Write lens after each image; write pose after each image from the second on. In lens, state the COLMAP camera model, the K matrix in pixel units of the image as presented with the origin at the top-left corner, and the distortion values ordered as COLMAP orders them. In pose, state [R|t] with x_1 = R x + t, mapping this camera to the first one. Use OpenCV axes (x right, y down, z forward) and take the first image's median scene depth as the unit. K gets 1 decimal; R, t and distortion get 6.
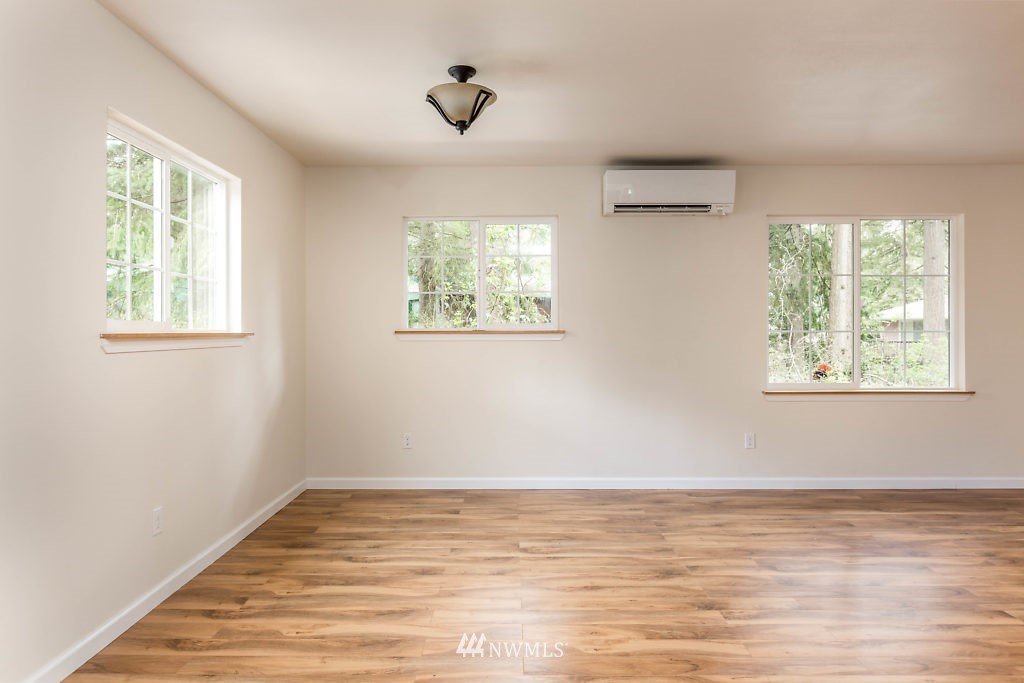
lens RADIAL K [[619.7, 0, 510.2], [0, 619.7, 336.9], [0, 0, 1]] dist [0.001180, -0.000978]
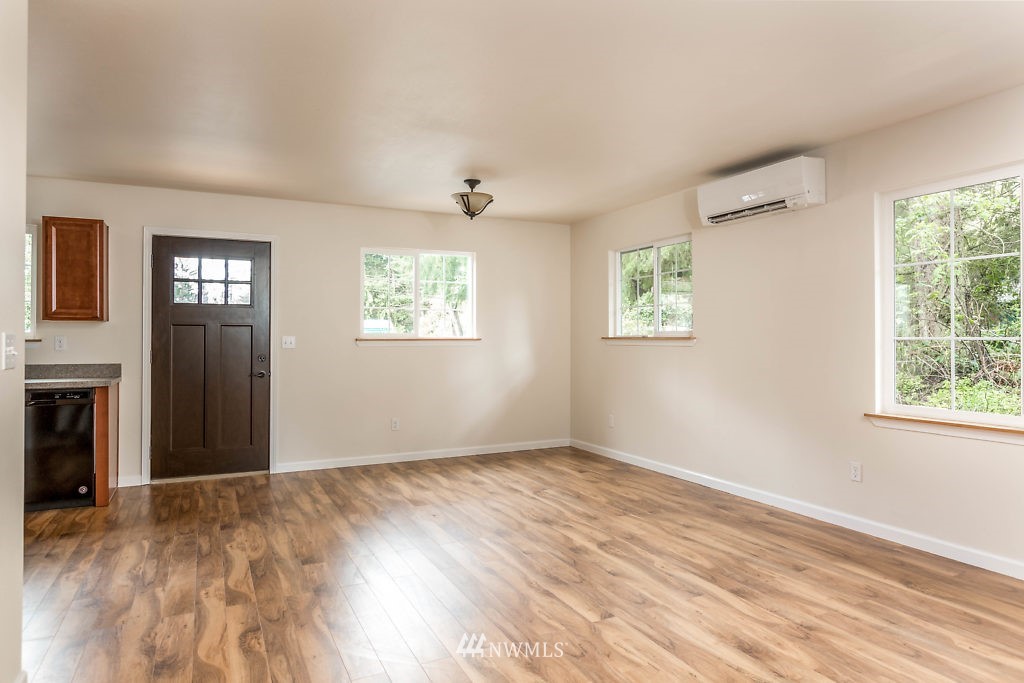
lens RADIAL K [[619.7, 0, 510.3], [0, 619.7, 339.6], [0, 0, 1]] dist [0.001180, -0.000978]
pose [[0.445076, 0.004364, -0.895482, 1.193137], [-0.007574, 0.999971, 0.001108, -0.006219], [0.895461, 0.006289, 0.445096, 0.290650]]
